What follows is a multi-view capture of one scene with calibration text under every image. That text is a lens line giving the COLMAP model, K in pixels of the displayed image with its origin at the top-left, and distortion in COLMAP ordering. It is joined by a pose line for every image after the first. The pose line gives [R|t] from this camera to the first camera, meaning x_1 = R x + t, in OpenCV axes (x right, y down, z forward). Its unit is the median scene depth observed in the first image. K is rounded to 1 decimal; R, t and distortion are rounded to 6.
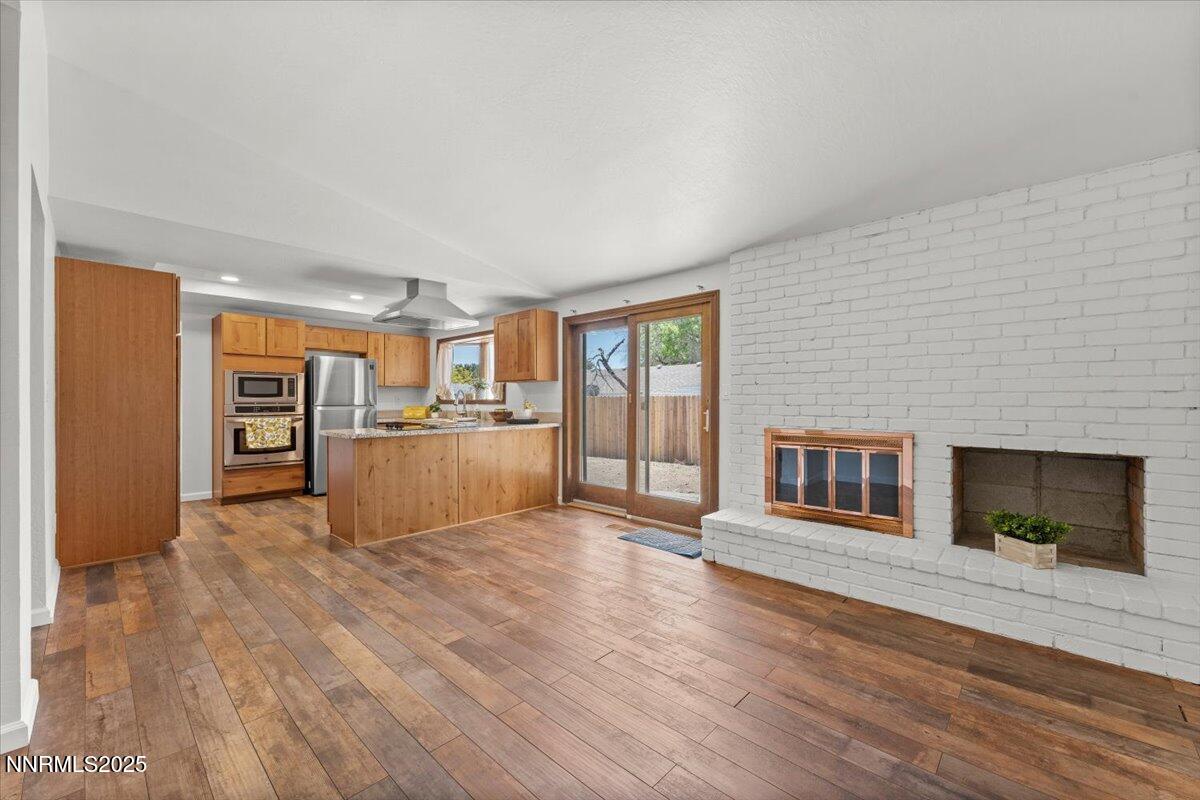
lens RADIAL K [[482.0, 0, 597.2], [0, 482.0, 401.5], [0, 0, 1]] dist [0.002328, -0.000436]
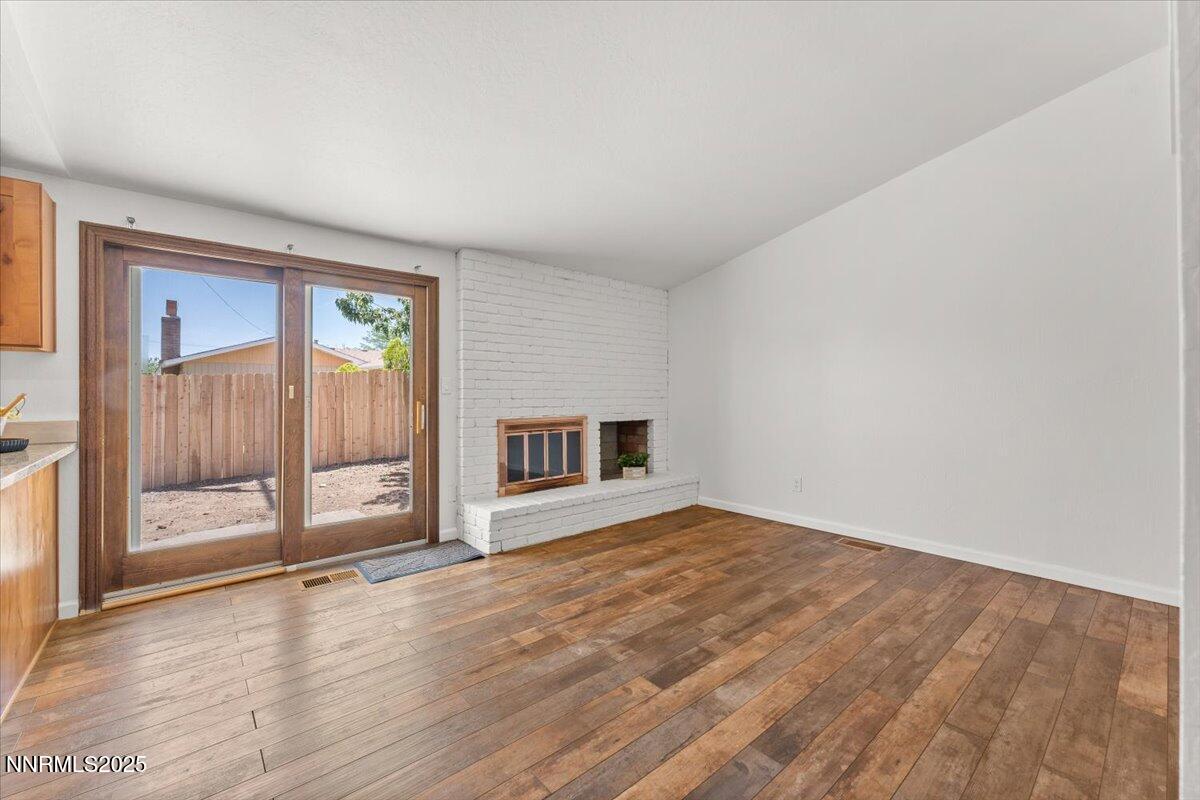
lens RADIAL K [[489.0, 0, 606.7], [0, 489.0, 390.7], [0, 0, 1]] dist [0.001748, -0.000731]
pose [[0.095434, 0.008900, 0.995396, -0.628072], [0.004106, 0.999948, -0.009335, 0.000282], [-0.995427, 0.004978, 0.095392, 0.546840]]
